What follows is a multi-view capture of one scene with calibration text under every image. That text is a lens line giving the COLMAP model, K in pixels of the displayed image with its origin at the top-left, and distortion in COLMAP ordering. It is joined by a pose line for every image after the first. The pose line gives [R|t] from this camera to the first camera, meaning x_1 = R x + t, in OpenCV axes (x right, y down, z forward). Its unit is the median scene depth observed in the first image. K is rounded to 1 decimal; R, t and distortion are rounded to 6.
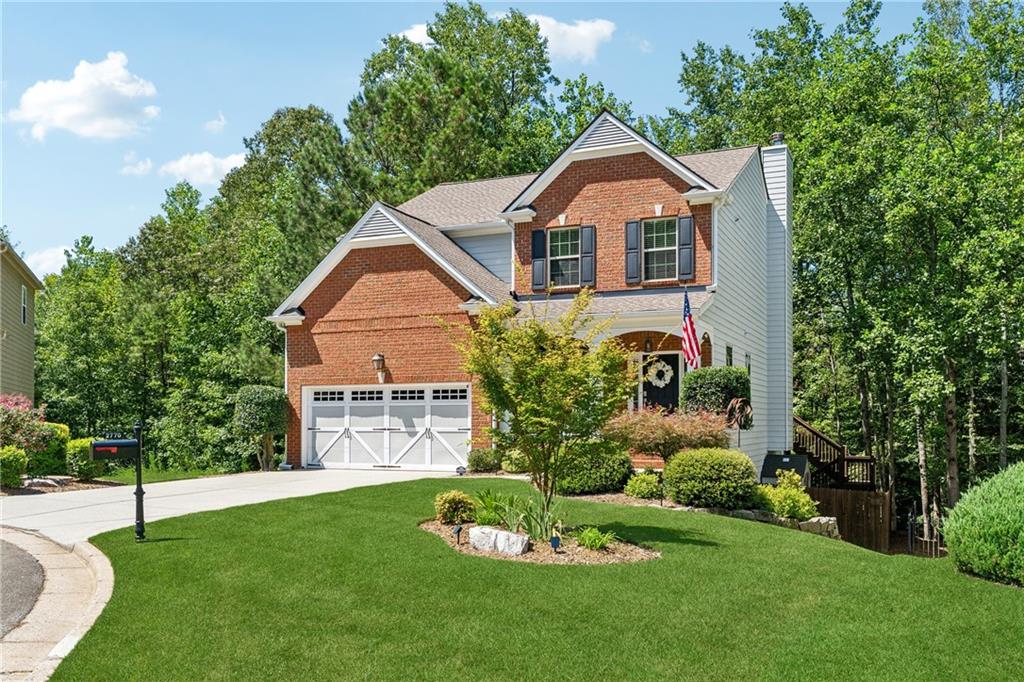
lens RADIAL K [[890.1, 0, 511.4], [0, 890.1, 423.2], [0, 0, 1]] dist [-0.039990, 0.180676]
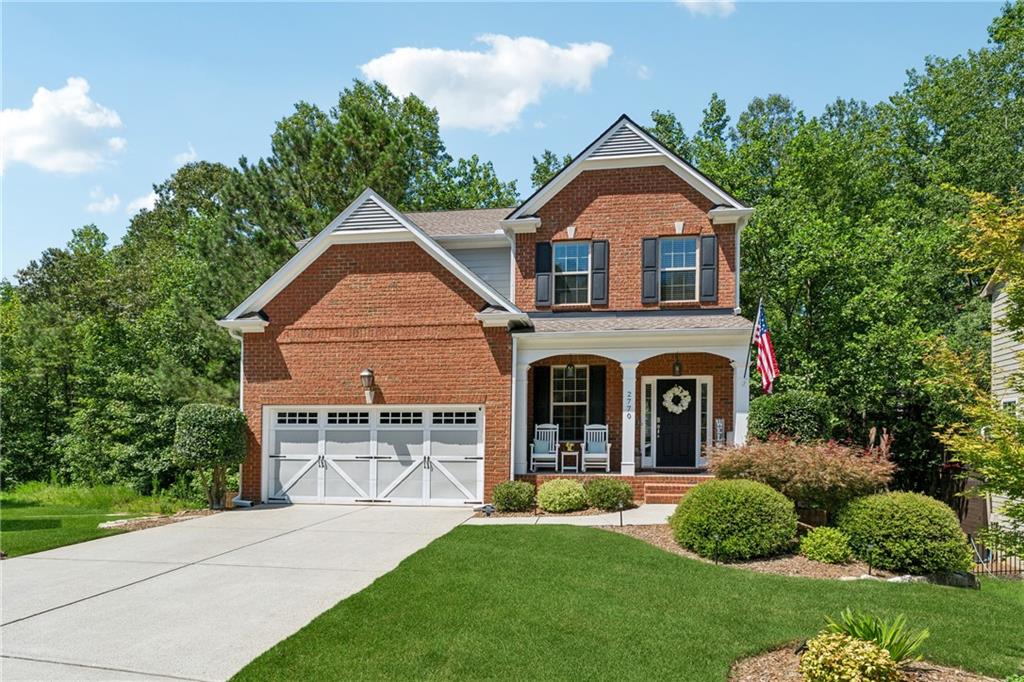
lens RADIAL K [[589.8, 0, 512.9], [0, 589.8, 432.6], [0, 0, 1]] dist [-0.004542, -0.000805]
pose [[0.961666, 0.005909, 0.274161, -0.163722], [-0.003819, 0.999959, -0.008155, -0.012831], [-0.274198, 0.006796, 0.961649, 0.407204]]
